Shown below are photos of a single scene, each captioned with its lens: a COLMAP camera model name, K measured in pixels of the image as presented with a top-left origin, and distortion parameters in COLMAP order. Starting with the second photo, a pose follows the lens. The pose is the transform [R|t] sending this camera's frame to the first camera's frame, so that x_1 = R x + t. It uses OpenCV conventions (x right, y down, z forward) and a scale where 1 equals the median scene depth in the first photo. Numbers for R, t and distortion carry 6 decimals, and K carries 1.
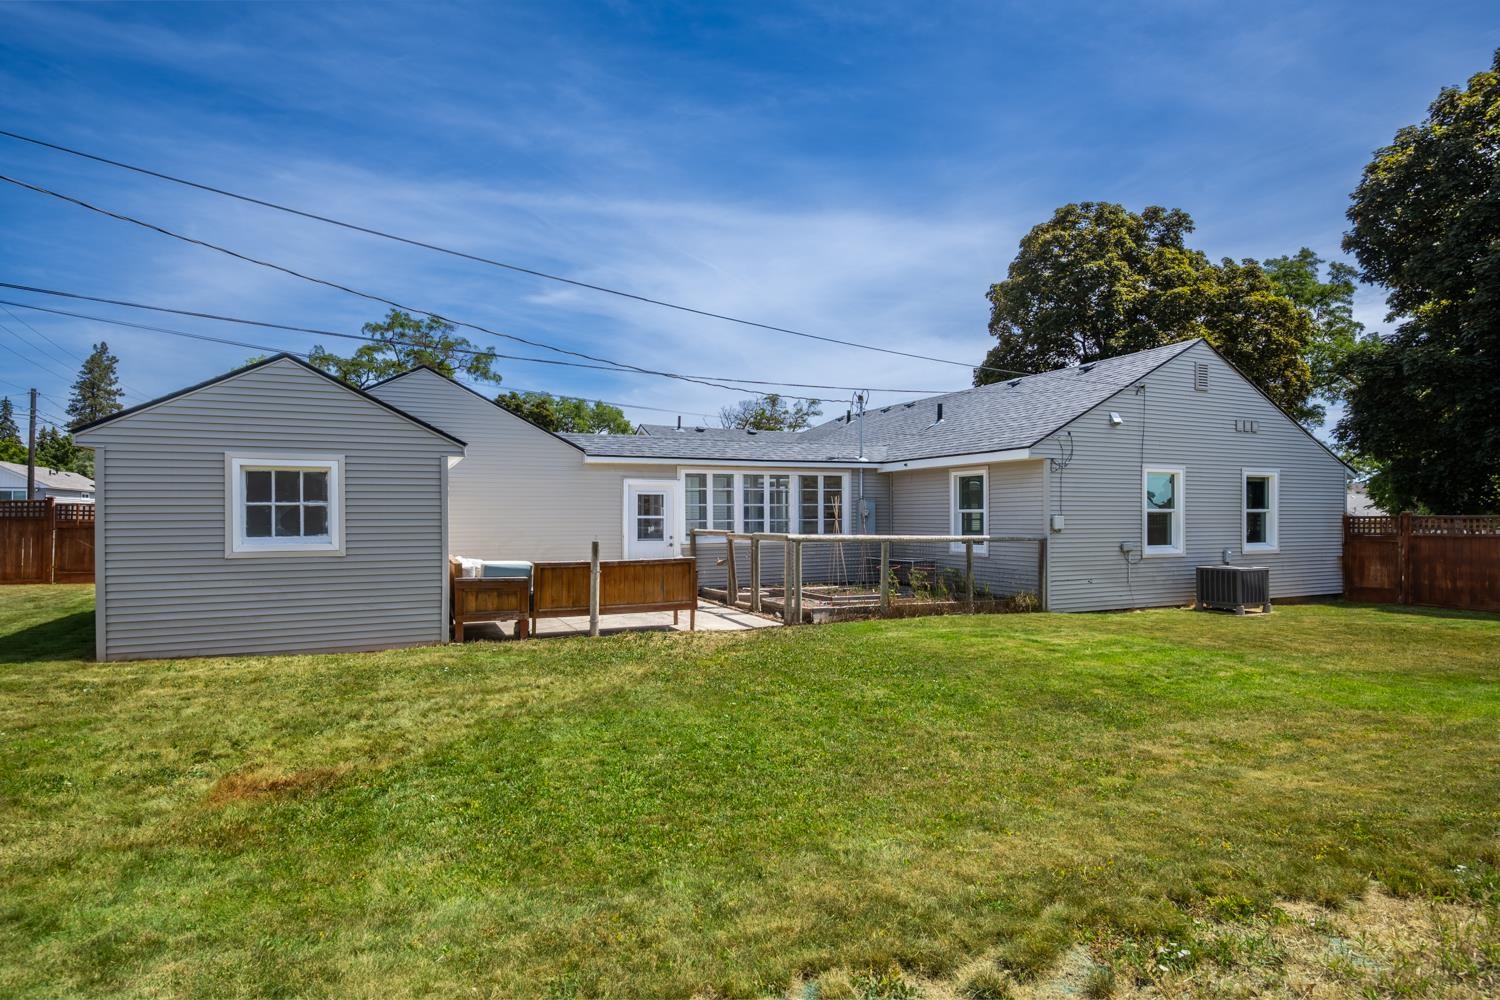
lens RADIAL K [[785.8, 0, 750.7], [0, 785.8, 506.7], [0, 0, 1]] dist [-0.004745, -0.002850]
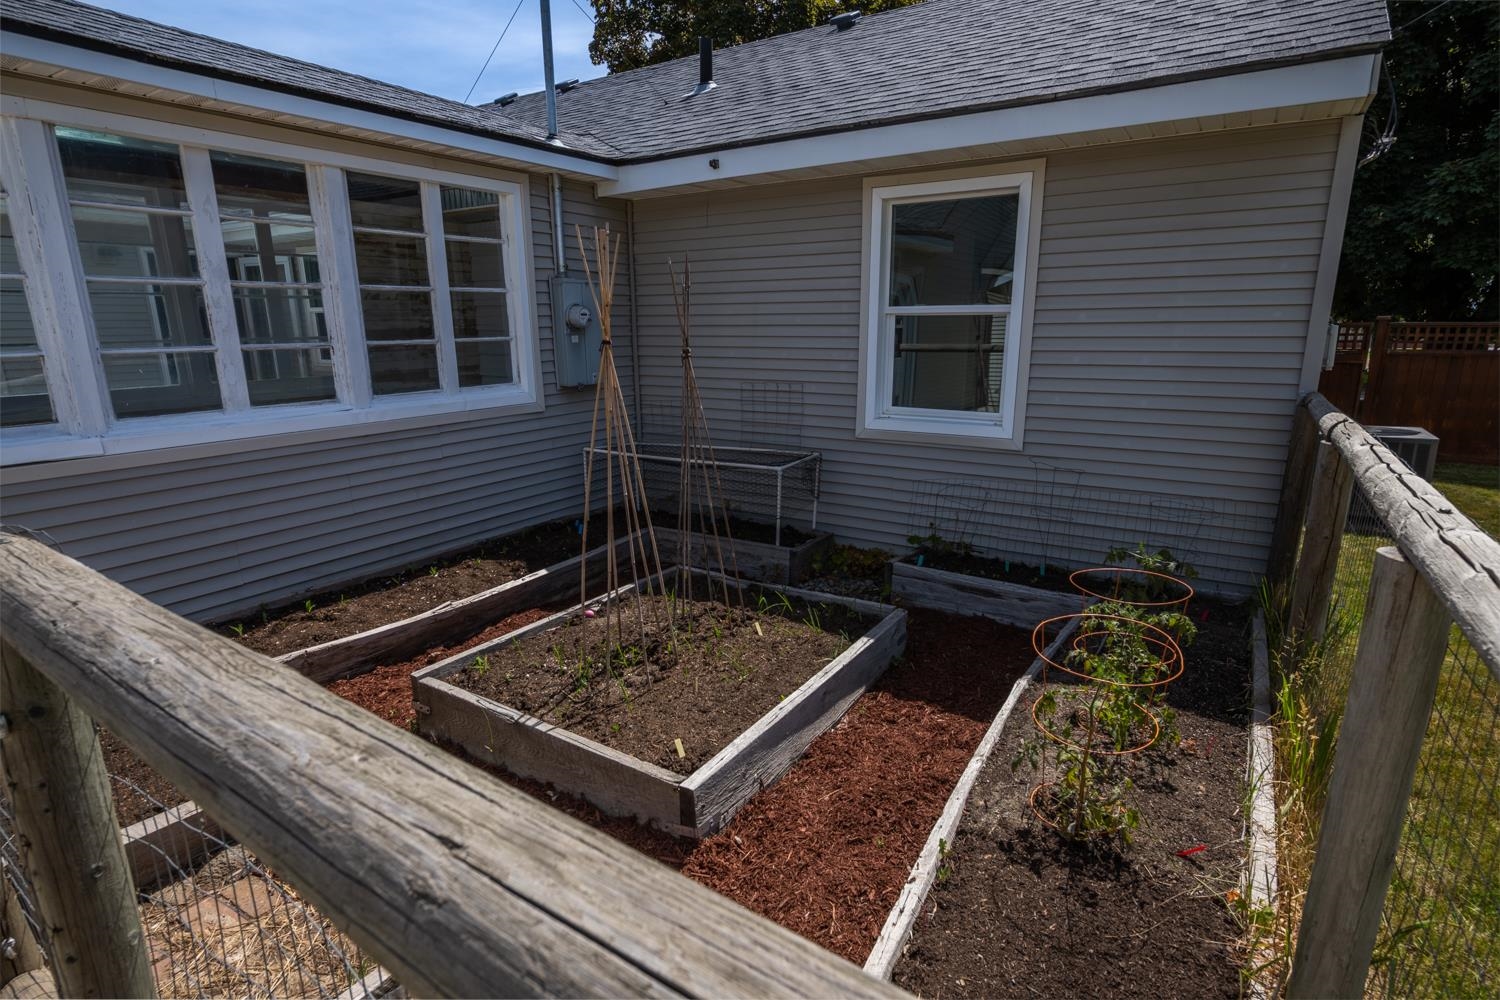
lens RADIAL K [[750.0, 0, 755.4], [0, 750.0, 508.3], [0, 0, 1]] dist [-0.004409, -0.000693]
pose [[0.834215, -0.135347, 0.534572, 0.027087], [-0.001989, 0.968666, 0.248358, 0.006974], [-0.551436, -0.208247, 0.807806, 0.692281]]
